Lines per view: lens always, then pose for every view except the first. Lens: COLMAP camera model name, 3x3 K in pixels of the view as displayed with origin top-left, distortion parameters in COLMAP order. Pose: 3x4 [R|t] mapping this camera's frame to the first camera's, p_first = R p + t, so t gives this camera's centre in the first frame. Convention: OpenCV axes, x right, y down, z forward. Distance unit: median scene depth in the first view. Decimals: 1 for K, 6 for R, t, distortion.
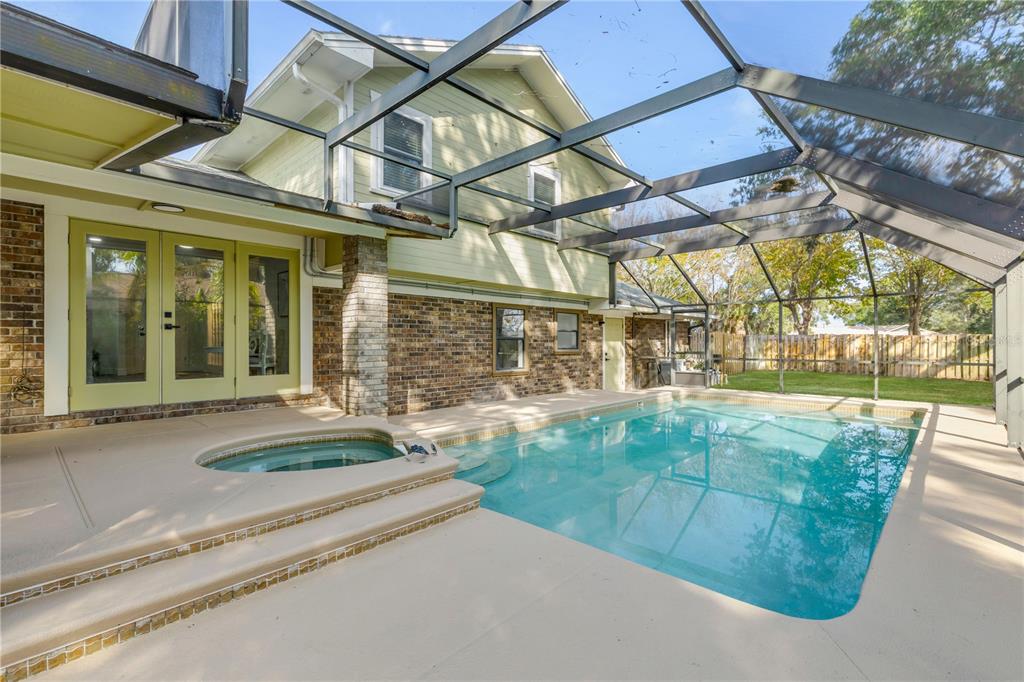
lens RADIAL K [[460.5, 0, 510.7], [0, 460.5, 341.9], [0, 0, 1]] dist [0.005705, -0.000344]
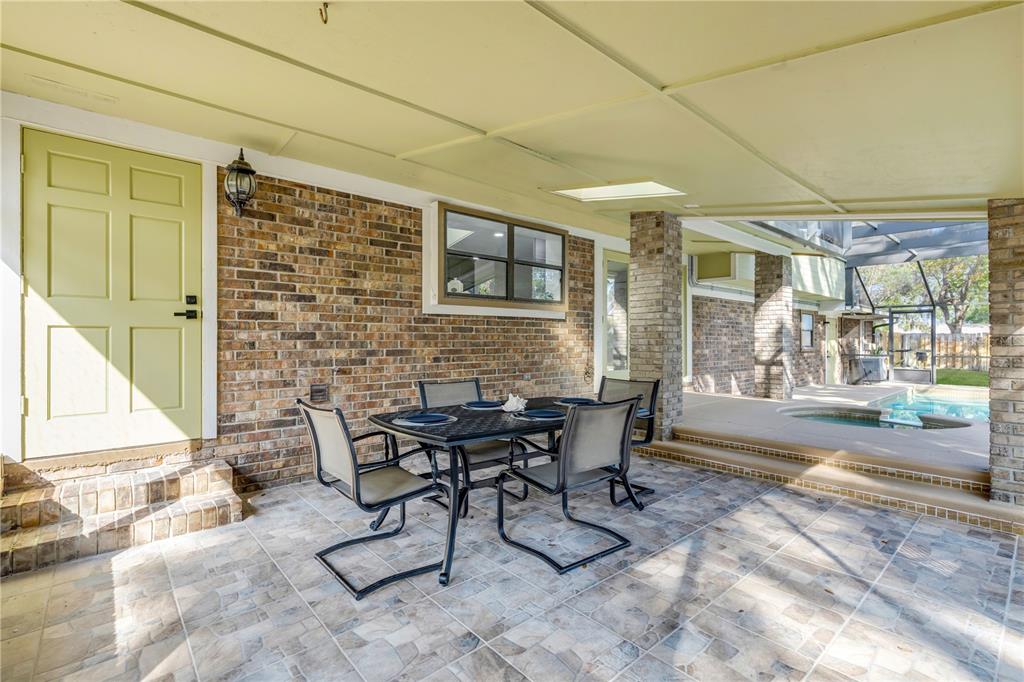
lens RADIAL K [[463.0, 0, 509.6], [0, 463.0, 339.4], [0, 0, 1]] dist [0.006520, -0.000523]
pose [[0.995592, 0.001372, -0.093776, -0.563165], [-0.001591, 0.999996, -0.002258, 0.001471], [0.093773, 0.002397, 0.995591, -0.196592]]
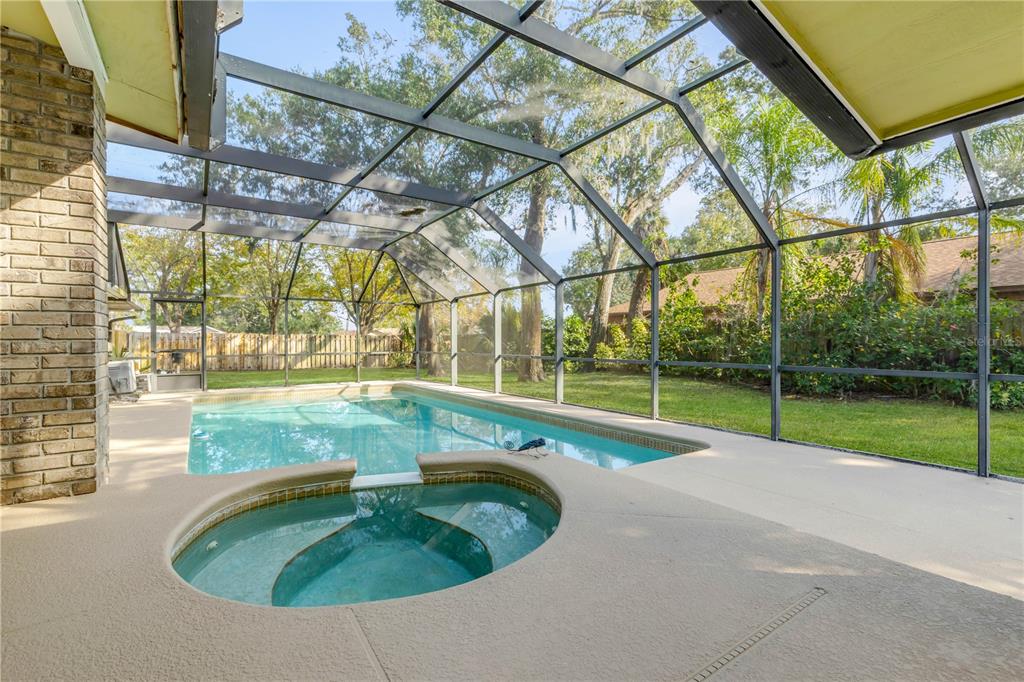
lens RADIAL K [[463.0, 0, 509.6], [0, 463.0, 339.4], [0, 0, 1]] dist [0.006520, -0.000523]
pose [[0.214008, 0.004325, 0.976822, -0.396687], [0.003808, 0.999979, -0.005262, 0.013023], [-0.976825, 0.004846, 0.213987, 0.310866]]
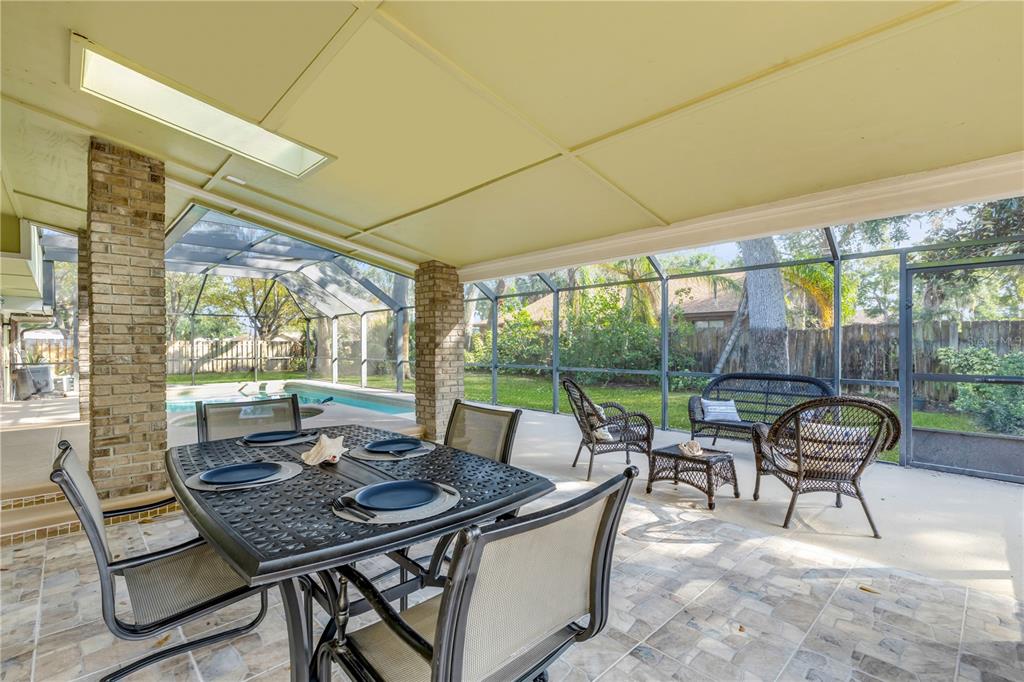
lens RADIAL K [[465.6, 0, 512.4], [0, 465.6, 345.1], [0, 0, 1]] dist [0.004720, 0.000196]
pose [[0.044923, -0.000337, 0.998990, -0.793766], [0.003630, 0.999993, 0.000174, 0.000862], [-0.998984, 0.003619, 0.044924, 0.042771]]
